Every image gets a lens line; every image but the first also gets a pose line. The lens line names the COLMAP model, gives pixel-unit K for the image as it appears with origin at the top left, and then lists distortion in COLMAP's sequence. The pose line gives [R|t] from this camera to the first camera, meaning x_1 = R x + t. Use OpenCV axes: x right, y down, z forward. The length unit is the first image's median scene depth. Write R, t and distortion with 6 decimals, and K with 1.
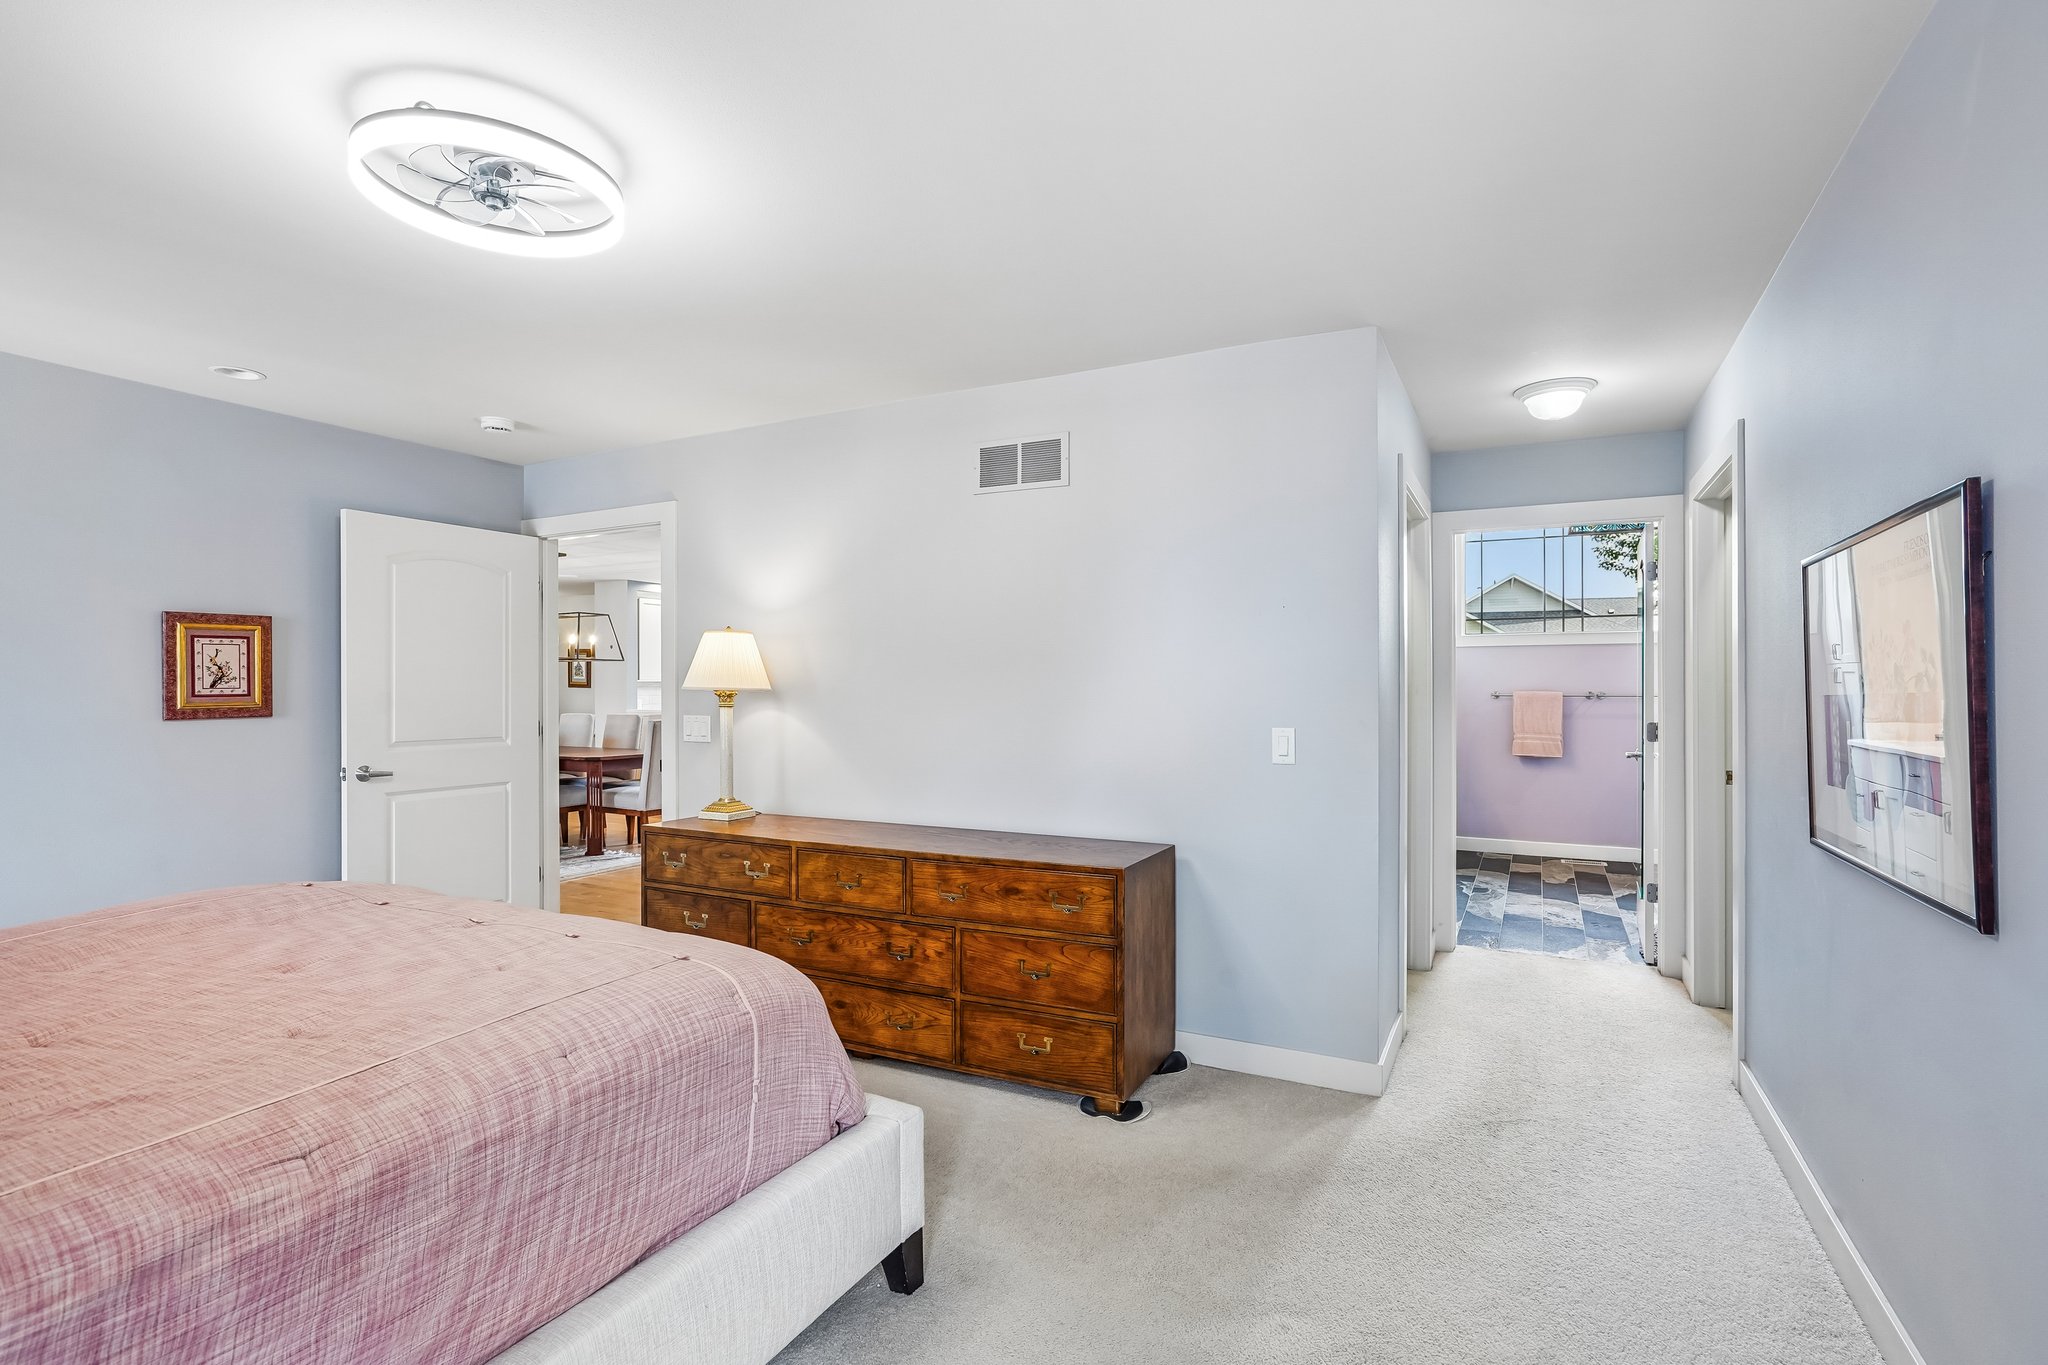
lens RADIAL K [[1010.9, 0, 1027.5], [0, 1010.9, 681.5], [0, 0, 1]] dist [-0.028591, 0.019315]
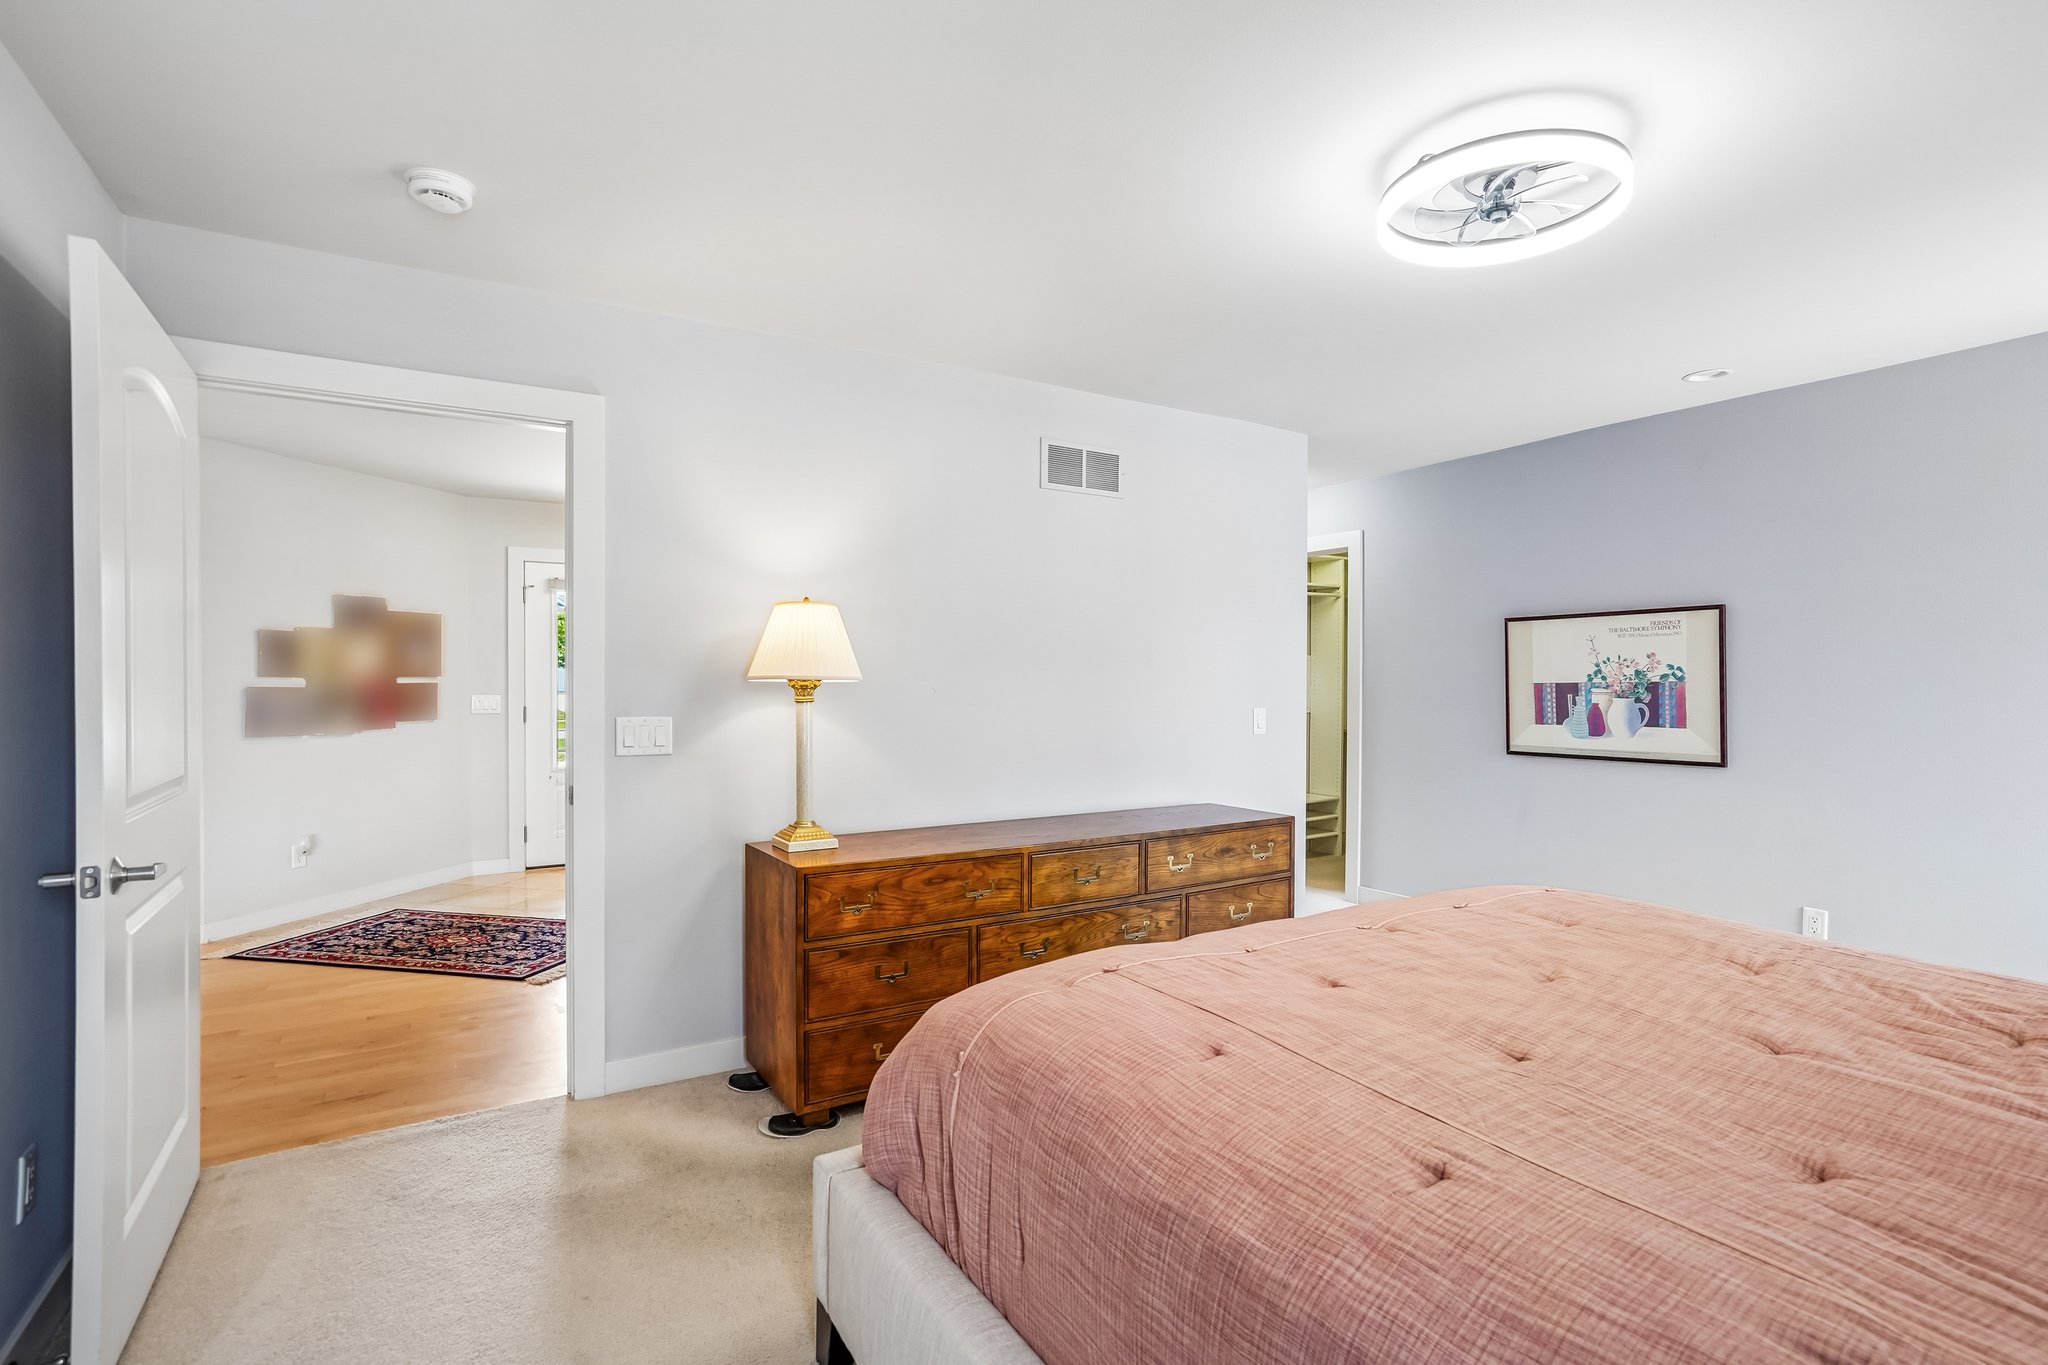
lens RADIAL K [[1010.9, 0, 1031.5], [0, 1010.9, 681.7], [0, 0, 1]] dist [-0.028591, 0.019315]
pose [[0.491363, 0.000656, 0.870954, -1.022613], [-0.007369, 0.999967, 0.003404, 0.007076], [-0.870923, -0.008091, 0.491352, 0.551505]]
